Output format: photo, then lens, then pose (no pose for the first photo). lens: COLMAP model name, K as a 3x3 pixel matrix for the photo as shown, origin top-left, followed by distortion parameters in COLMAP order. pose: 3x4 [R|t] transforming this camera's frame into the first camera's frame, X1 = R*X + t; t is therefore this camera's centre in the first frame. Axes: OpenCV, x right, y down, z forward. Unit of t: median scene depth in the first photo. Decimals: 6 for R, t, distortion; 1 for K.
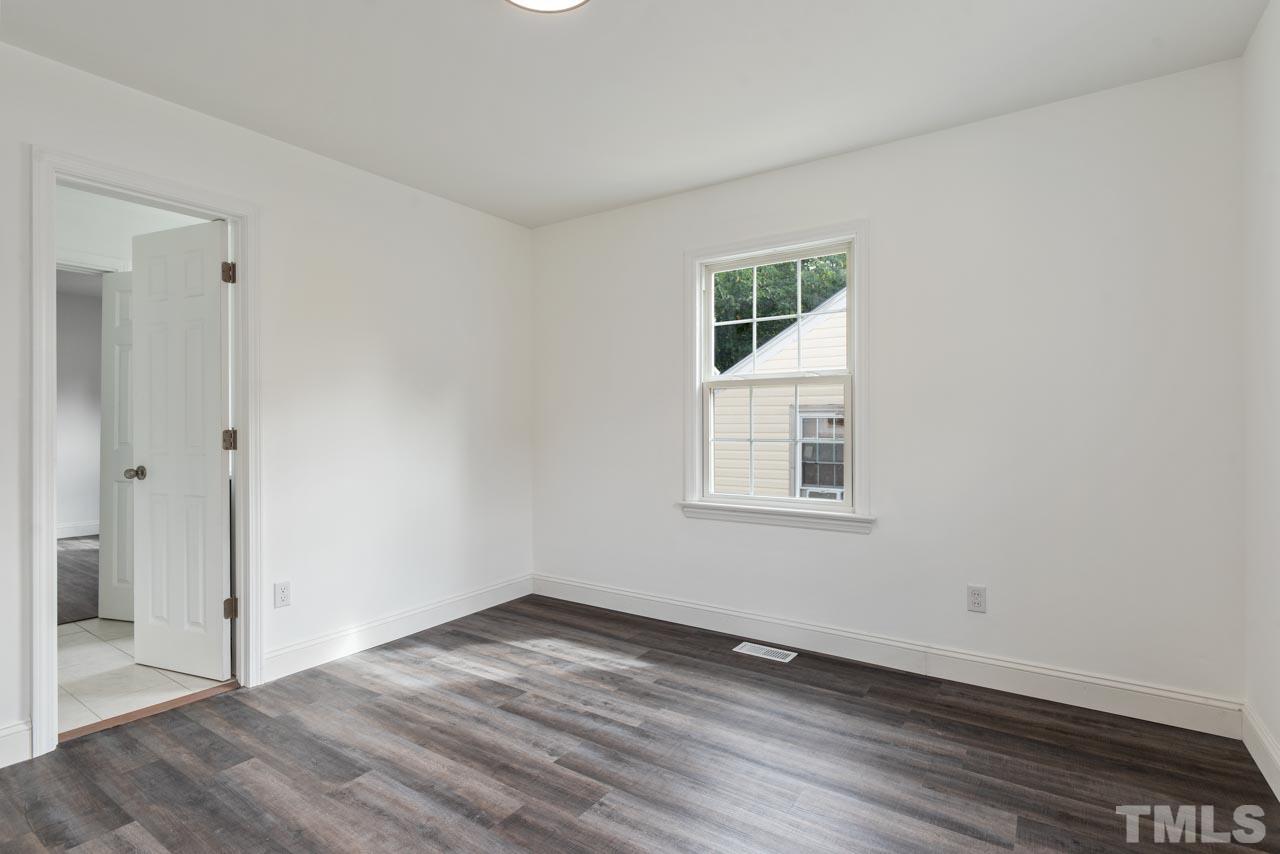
lens RADIAL K [[623.7, 0, 636.7], [0, 623.7, 428.7], [0, 0, 1]] dist [0.000955, 0.000970]
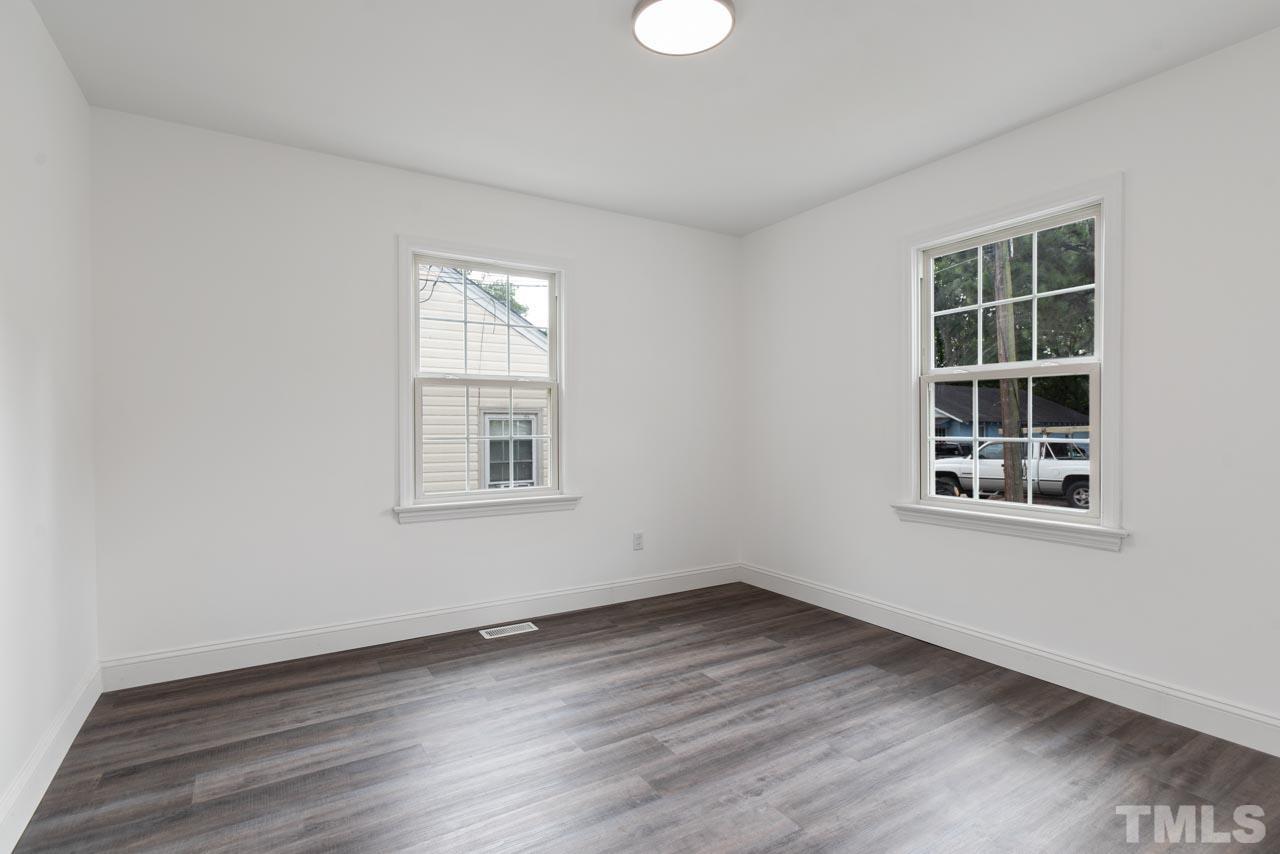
lens RADIAL K [[623.7, 0, 649.3], [0, 623.7, 430.6], [0, 0, 1]] dist [0.000955, 0.000970]
pose [[0.389690, -0.005086, 0.920932, -0.726537], [0.000132, 0.999985, 0.005466, 0.000220], [-0.920946, -0.002008, 0.389684, 0.353318]]
